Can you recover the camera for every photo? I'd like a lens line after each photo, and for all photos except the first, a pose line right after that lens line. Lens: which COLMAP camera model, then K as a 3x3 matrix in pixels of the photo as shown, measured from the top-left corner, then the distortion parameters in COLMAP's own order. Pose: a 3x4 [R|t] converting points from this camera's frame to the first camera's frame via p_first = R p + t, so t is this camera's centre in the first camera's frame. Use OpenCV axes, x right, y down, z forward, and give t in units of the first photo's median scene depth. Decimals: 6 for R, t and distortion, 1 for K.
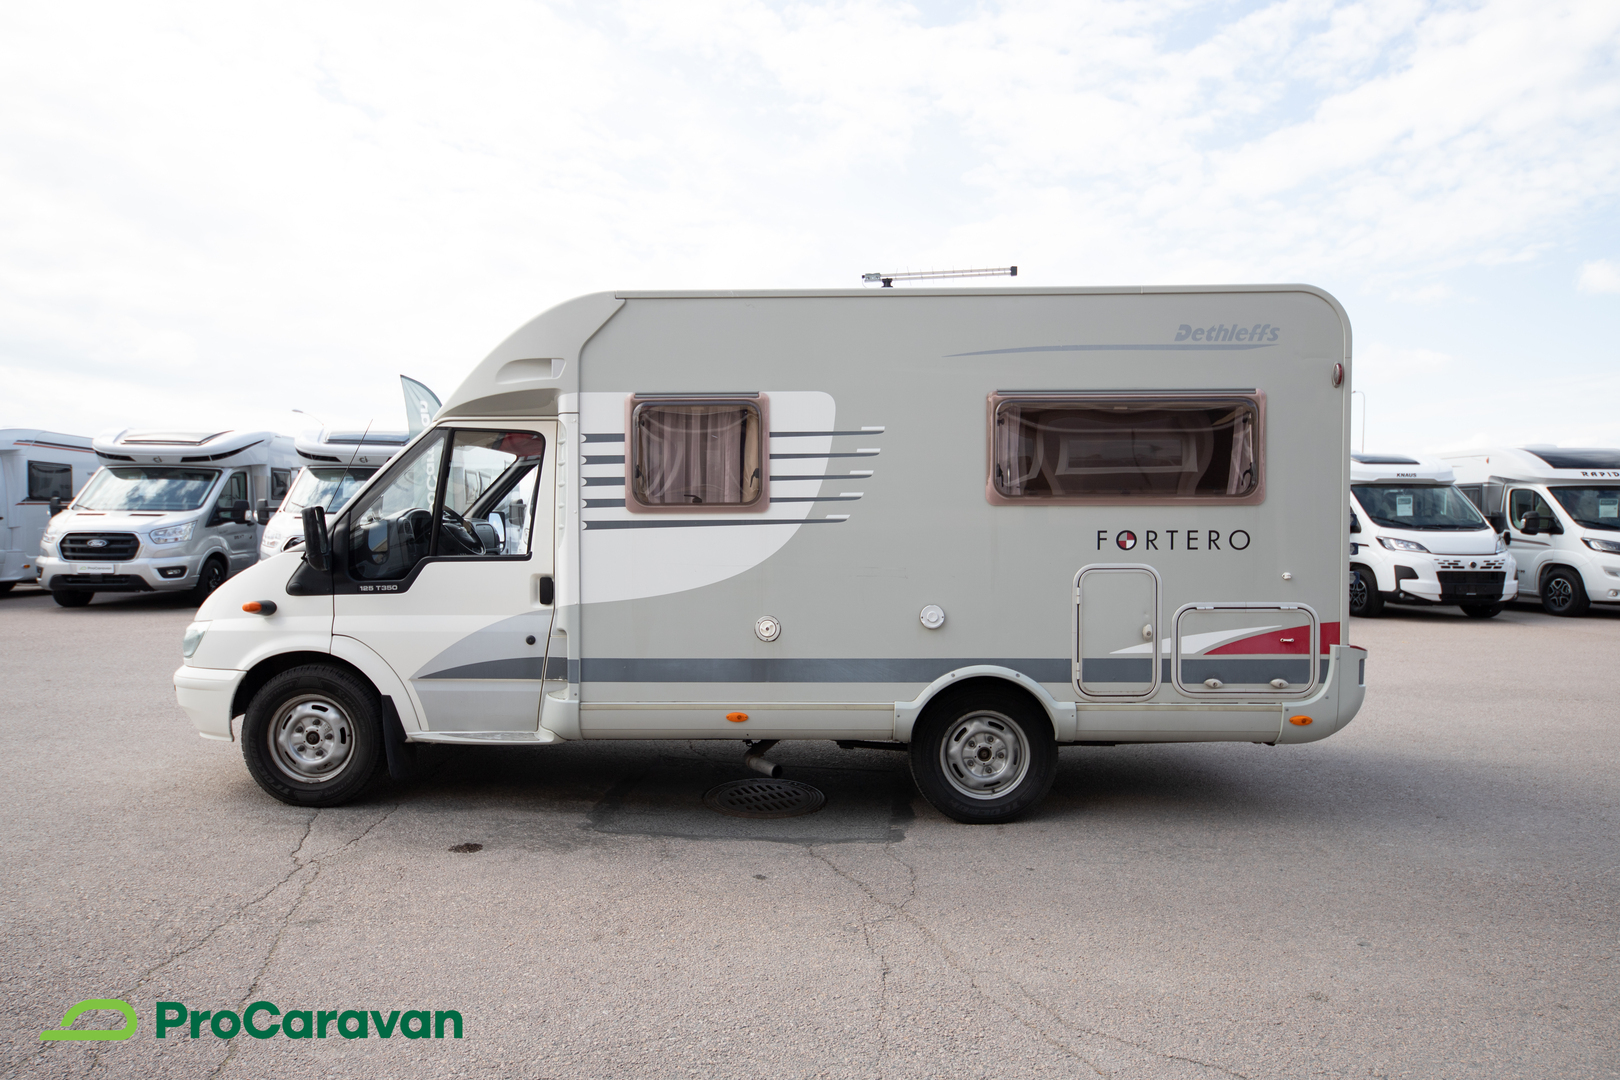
lens RADIAL K [[922.5, 0, 810.1], [0, 922.5, 556.2], [0, 0, 1]] dist [0.019036, -0.000054]
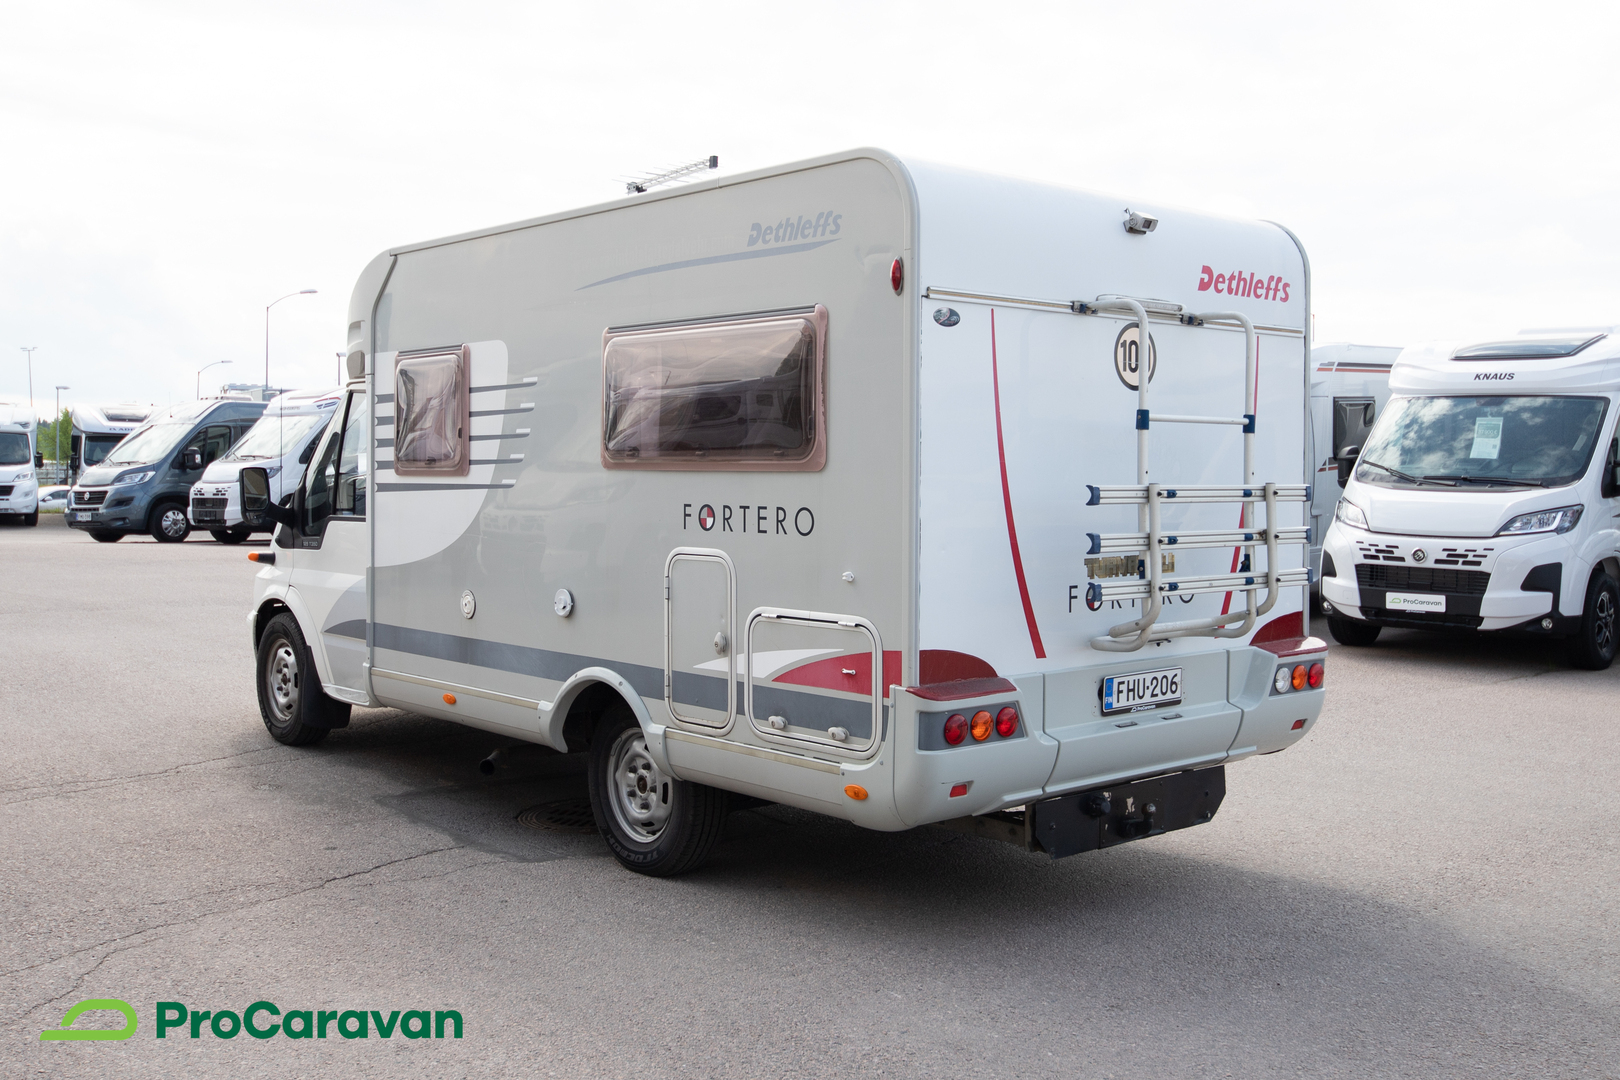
lens RADIAL K [[1575.8, 0, 810.4], [0, 1575.8, 526.9], [0, 0, 1]] dist [0.014705, 0.000000]
pose [[0.687062, 0.032233, -0.725884, 1.319511], [-0.036744, 0.999279, 0.009595, -0.024961], [0.725669, 0.020079, 0.687750, 0.182777]]
